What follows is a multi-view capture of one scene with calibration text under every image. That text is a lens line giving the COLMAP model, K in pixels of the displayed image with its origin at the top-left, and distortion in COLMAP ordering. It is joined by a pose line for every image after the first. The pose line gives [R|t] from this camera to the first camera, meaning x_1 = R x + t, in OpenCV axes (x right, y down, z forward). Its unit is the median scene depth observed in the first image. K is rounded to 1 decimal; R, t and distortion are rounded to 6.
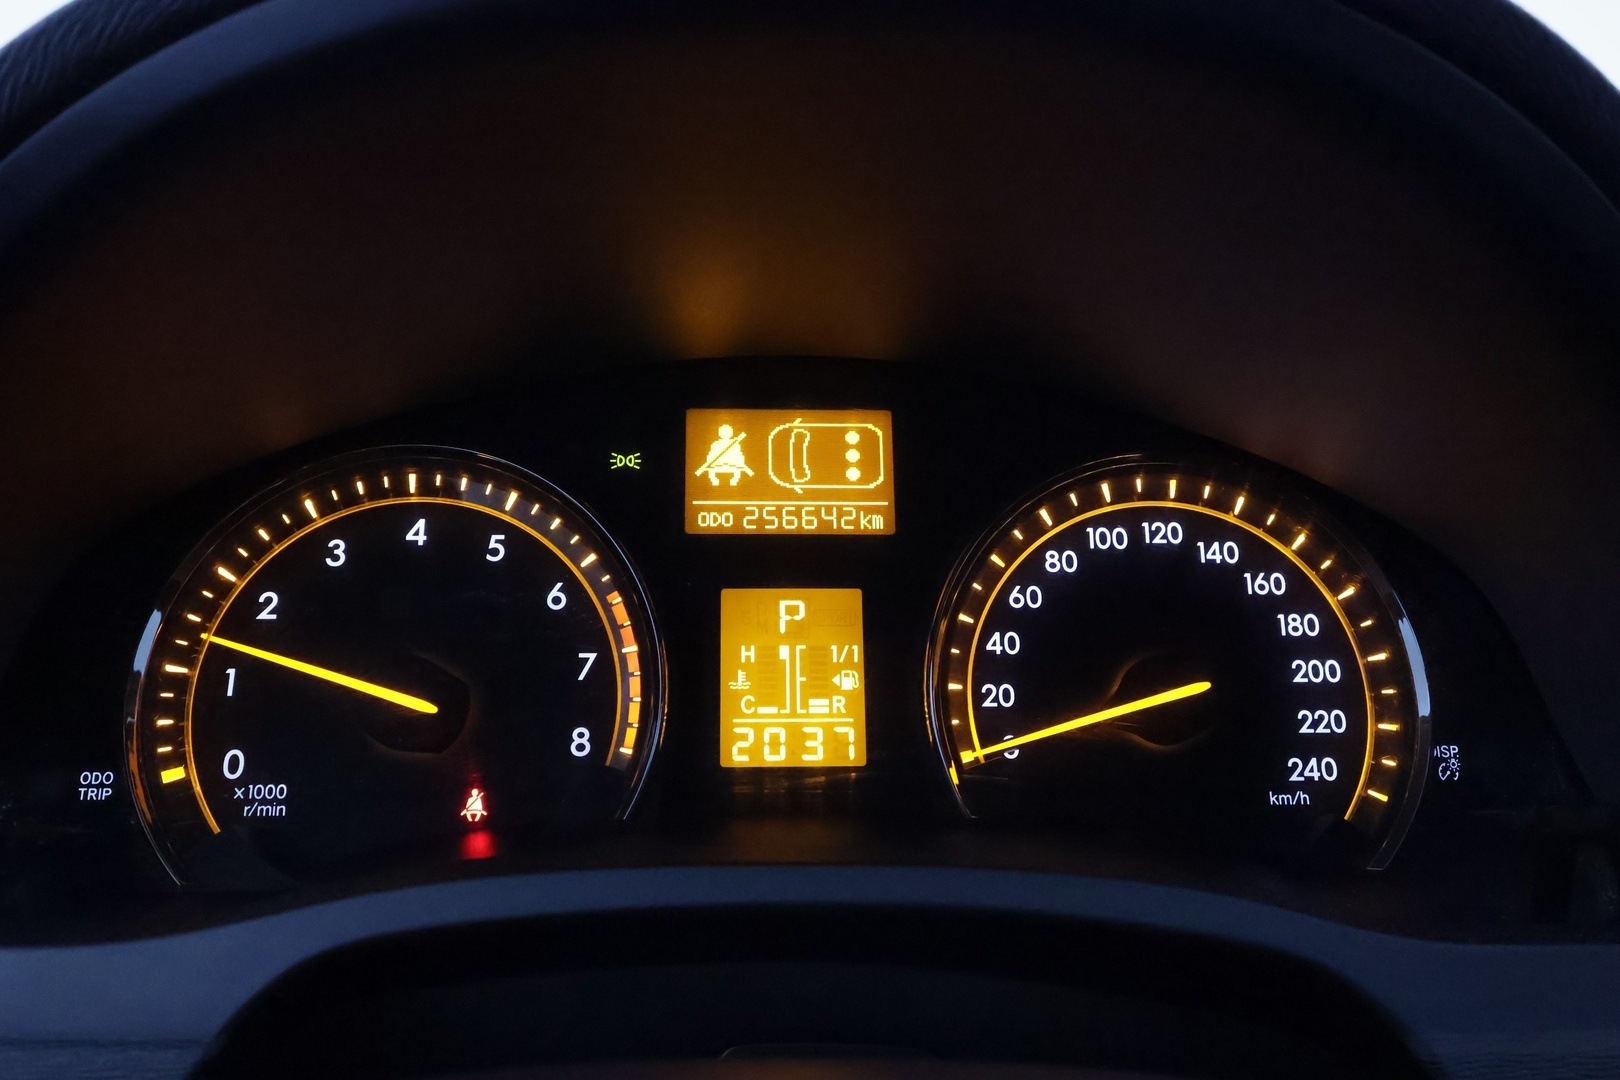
lens RADIAL K [[1342.9, 0, 813.0], [0, 1342.9, 541.1], [0, 0, 1]] dist [-0.010179, 0.002010]
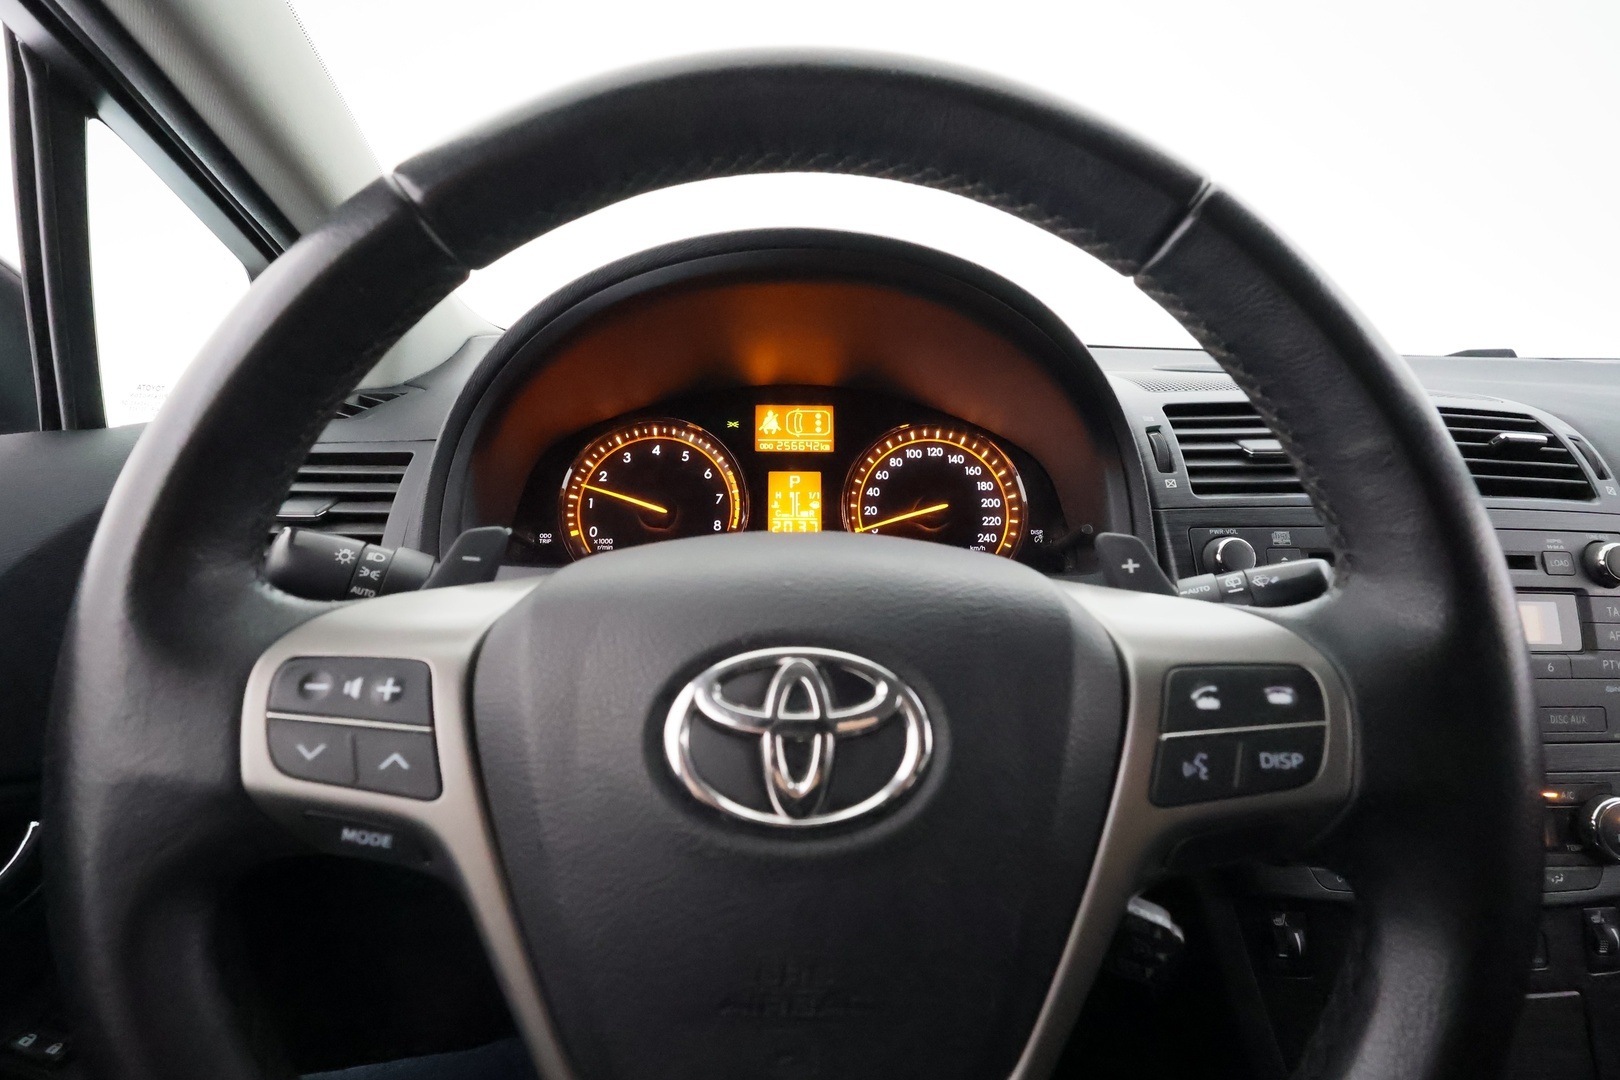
lens RADIAL K [[759.6, 0, 803.5], [0, 759.6, 538.4], [0, 0, 1]] dist [0.001399, 0.000001]
pose [[0.999655, 0.004202, -0.025934, 0.042659], [-0.003022, 0.998967, 0.045348, 0.102505], [0.026098, -0.045254, 0.998635, -0.538149]]
